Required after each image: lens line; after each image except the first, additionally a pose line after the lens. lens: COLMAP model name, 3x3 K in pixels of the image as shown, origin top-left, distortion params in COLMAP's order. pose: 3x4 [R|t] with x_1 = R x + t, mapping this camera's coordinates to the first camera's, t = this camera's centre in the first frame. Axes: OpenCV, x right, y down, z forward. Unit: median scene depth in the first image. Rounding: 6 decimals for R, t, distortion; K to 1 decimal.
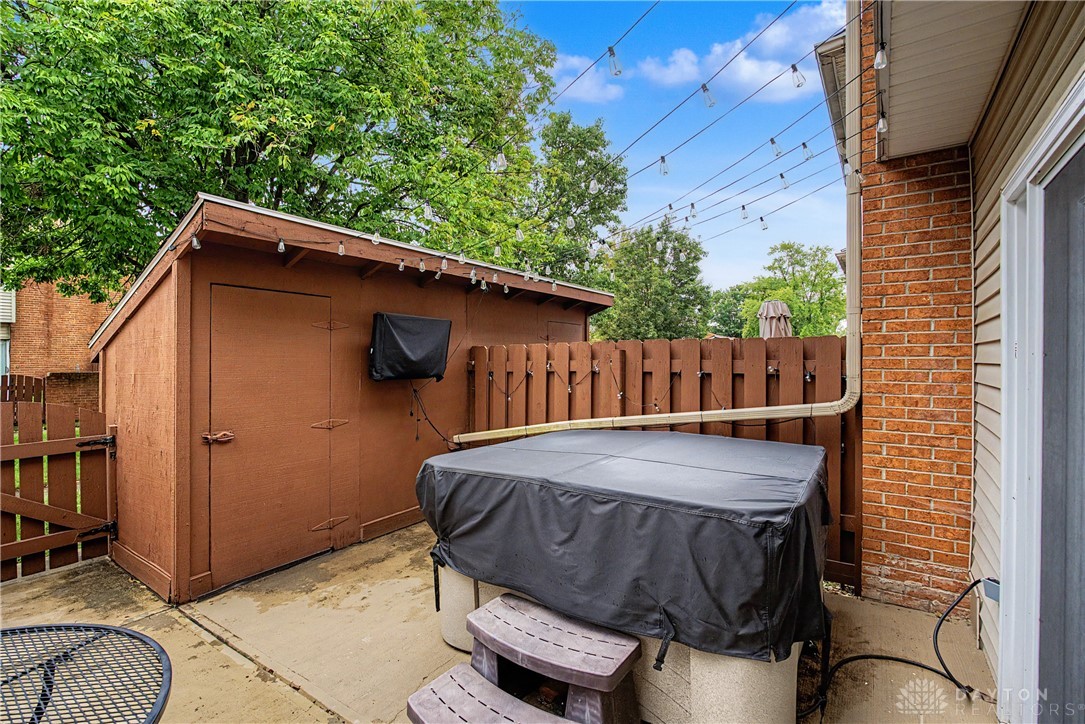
lens RADIAL K [[485.4, 0, 542.5], [0, 485.4, 362.0], [0, 0, 1]] dist [-0.004779, -0.000025]
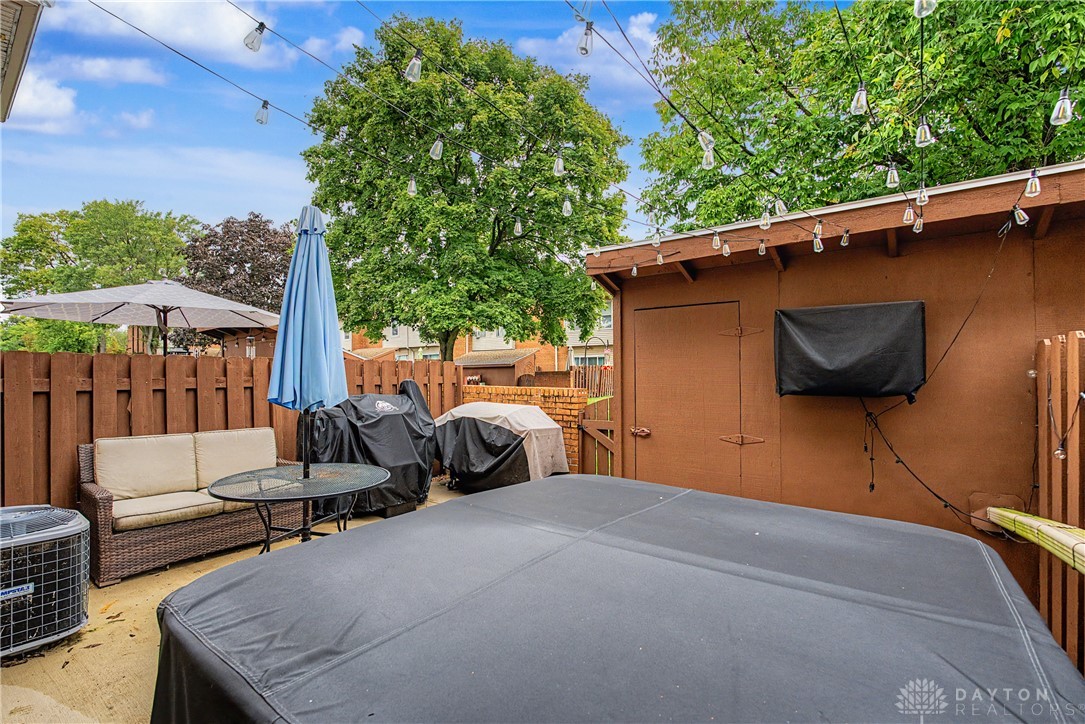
lens RADIAL K [[485.4, 0, 542.5], [0, 485.4, 362.0], [0, 0, 1]] dist [-0.004779, -0.000025]
pose [[-0.056063, -0.015476, -0.998307, 0.466872], [0.000149, 0.999880, -0.015508, -0.003562], [0.998427, -0.001018, -0.056054, 0.640134]]
